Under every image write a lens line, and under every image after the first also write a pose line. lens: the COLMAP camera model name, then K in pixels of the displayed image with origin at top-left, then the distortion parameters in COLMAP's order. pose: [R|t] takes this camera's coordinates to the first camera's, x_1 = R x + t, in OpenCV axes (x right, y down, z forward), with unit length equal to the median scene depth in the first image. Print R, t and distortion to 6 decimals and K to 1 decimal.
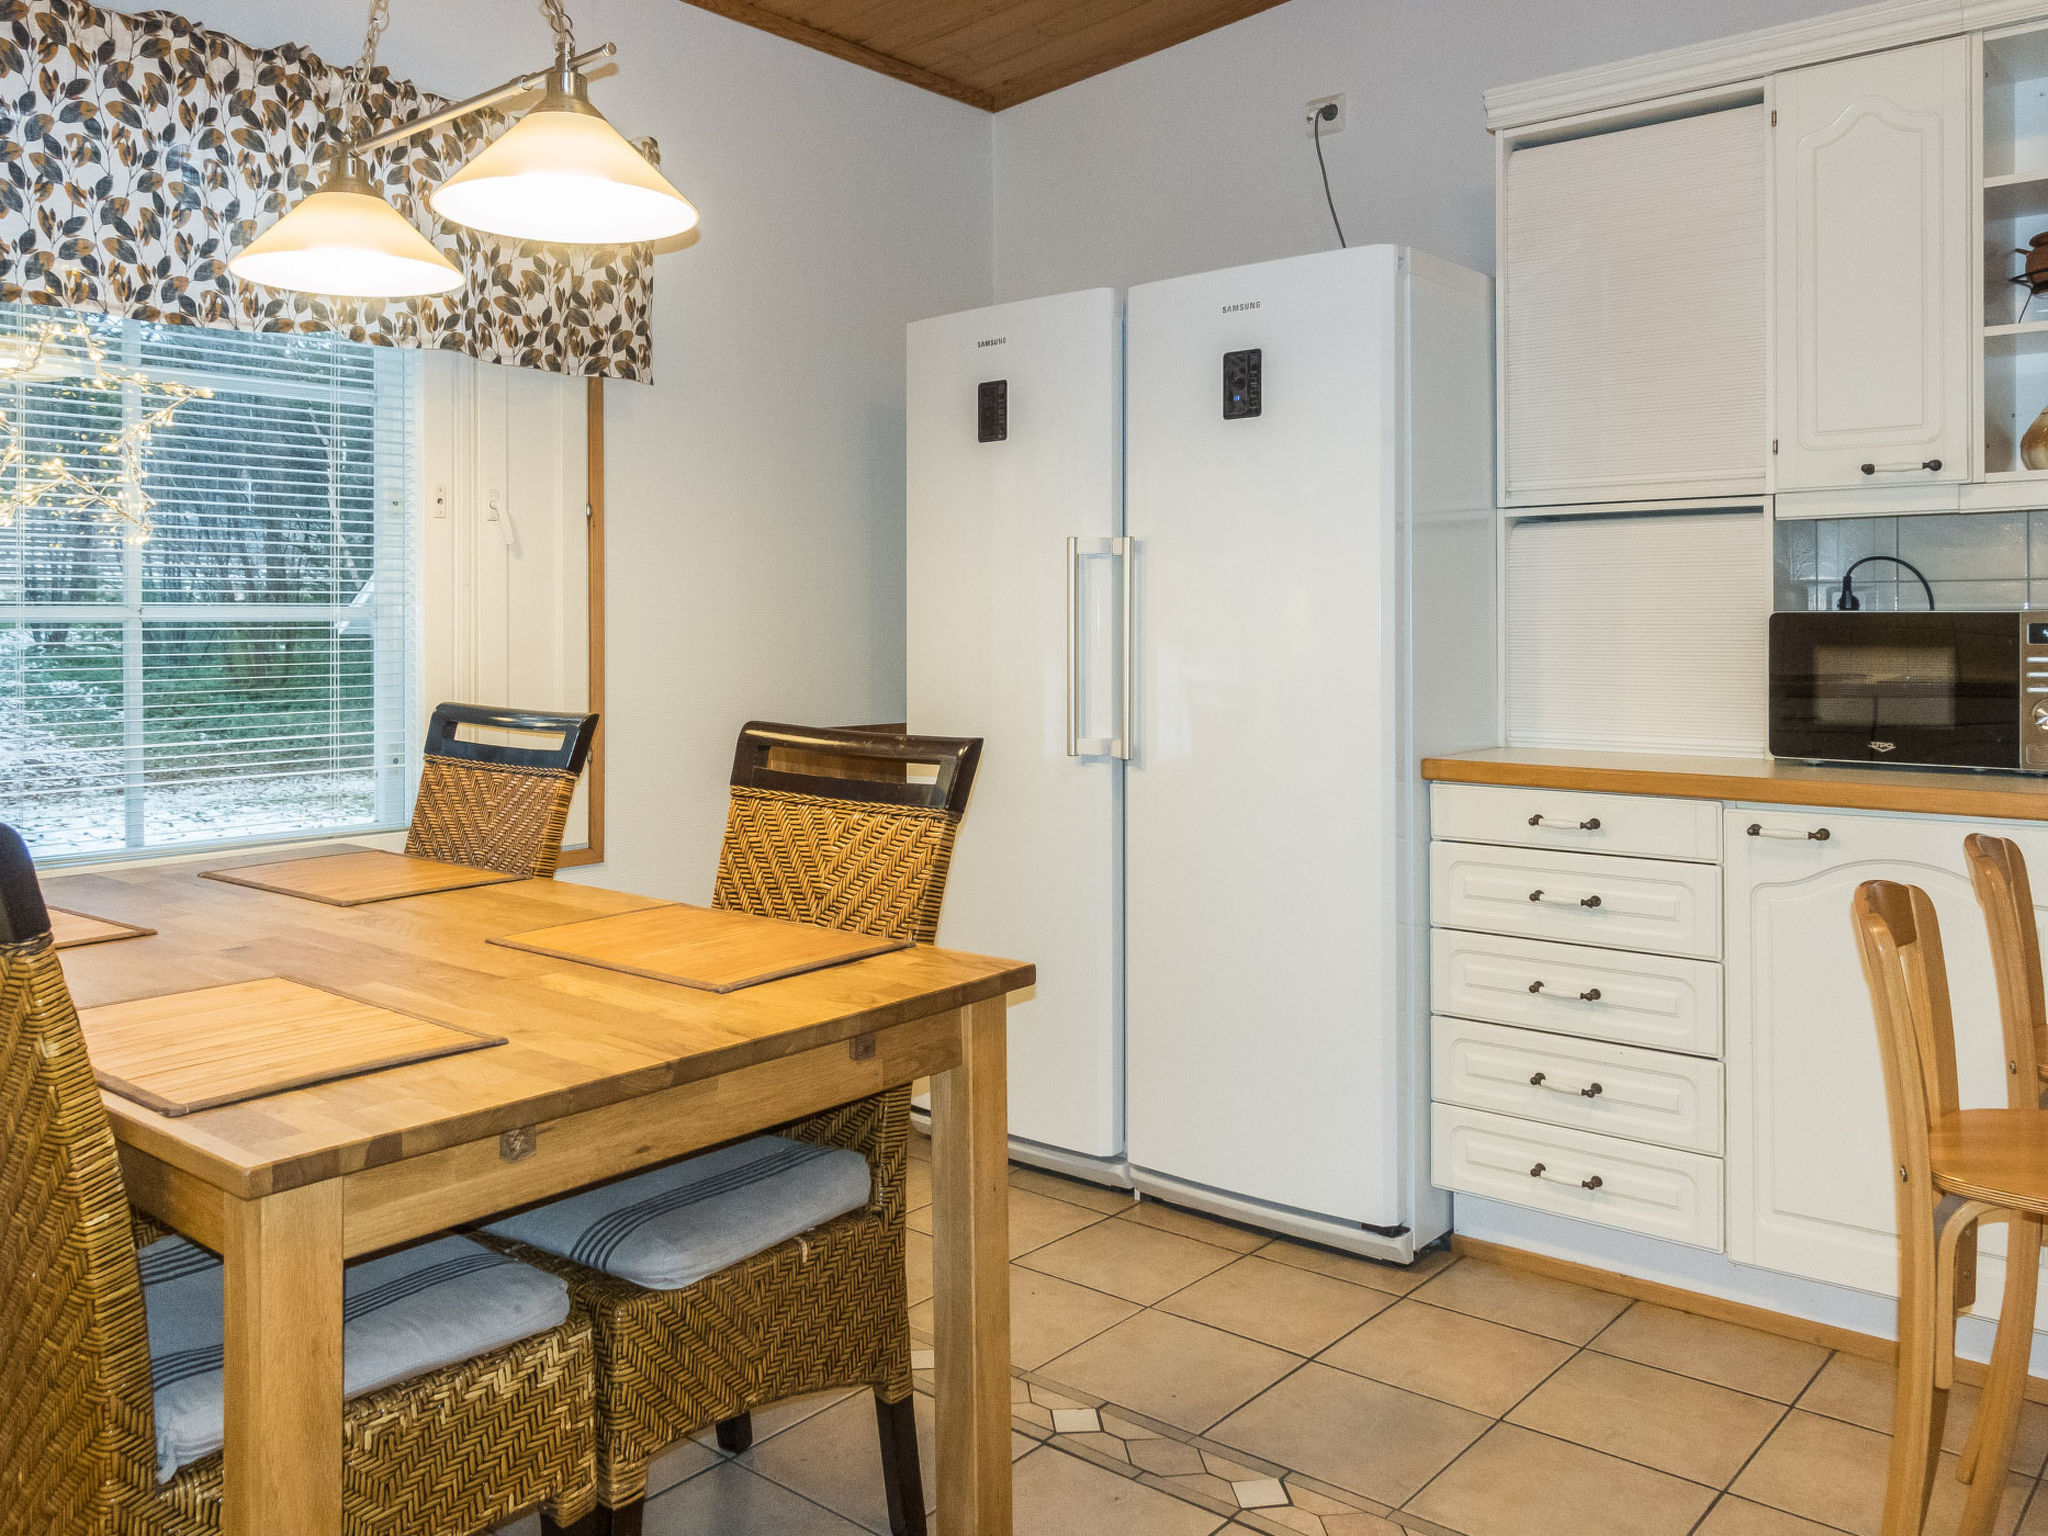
lens RADIAL K [[1593.1, 0, 1022.6], [0, 1593.1, 638.3], [0, 0, 1]] dist [-0.000441, 0.003058]
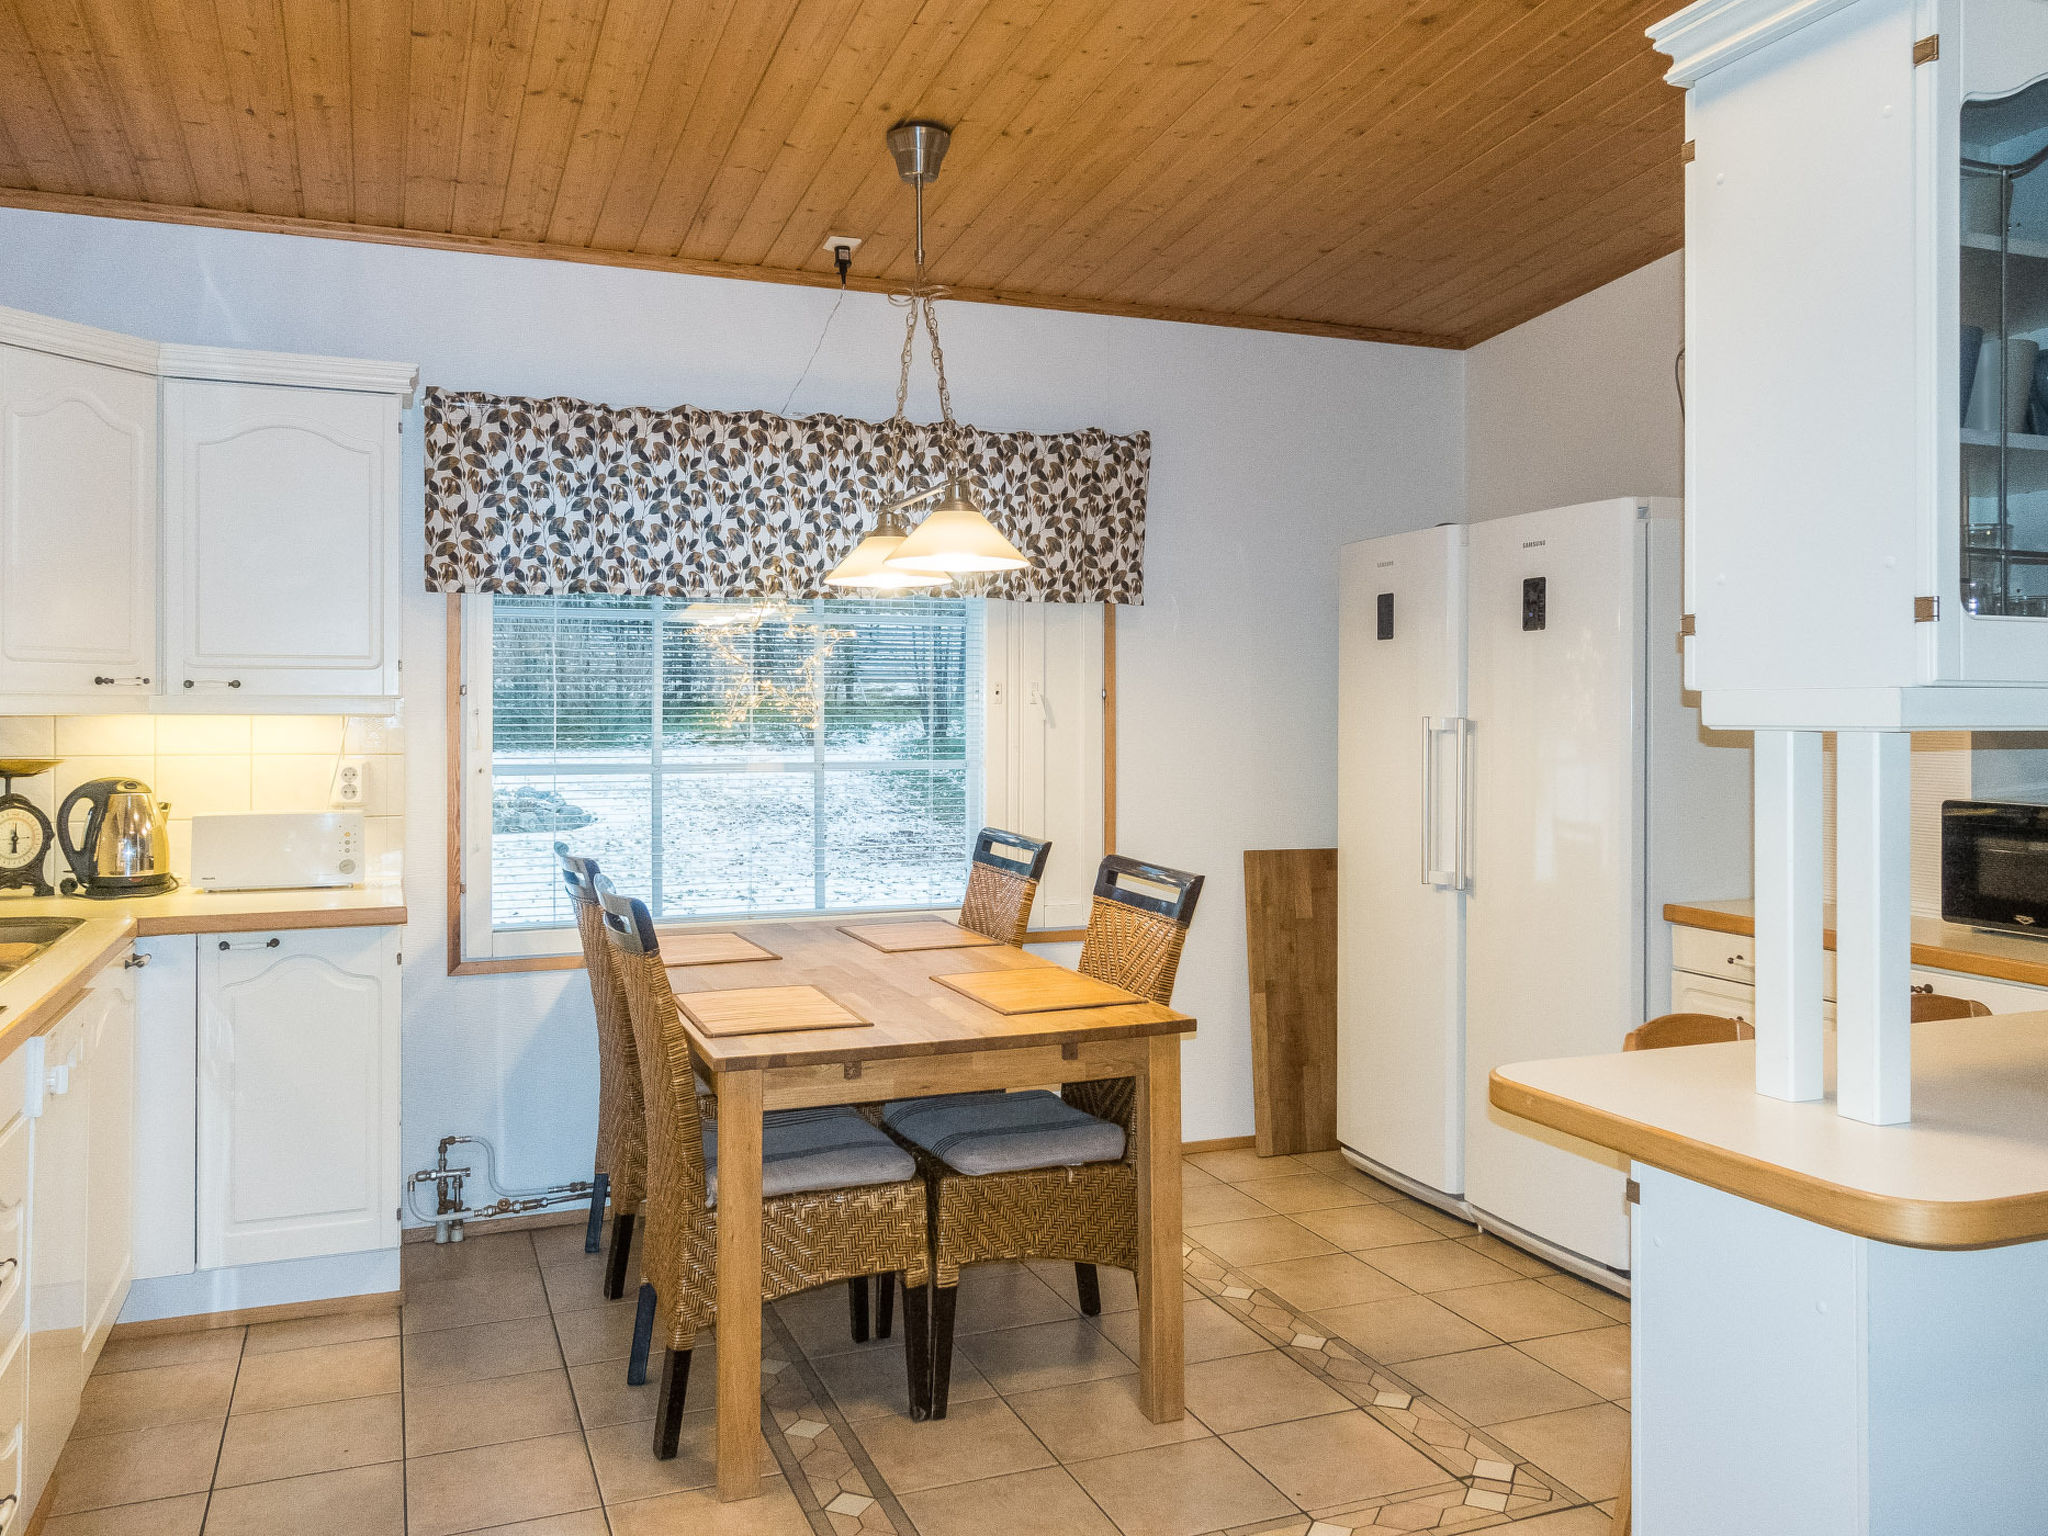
lens RADIAL K [[1465.8, 0, 1024.0], [0, 1465.8, 768.0], [0, 0, 1]] dist [0.000173, -0.002715]
pose [[0.886805, 0.018632, -0.461768, 0.365575], [-0.010140, 0.999731, 0.020865, -0.053945], [0.462033, -0.013821, 0.886755, -0.270915]]
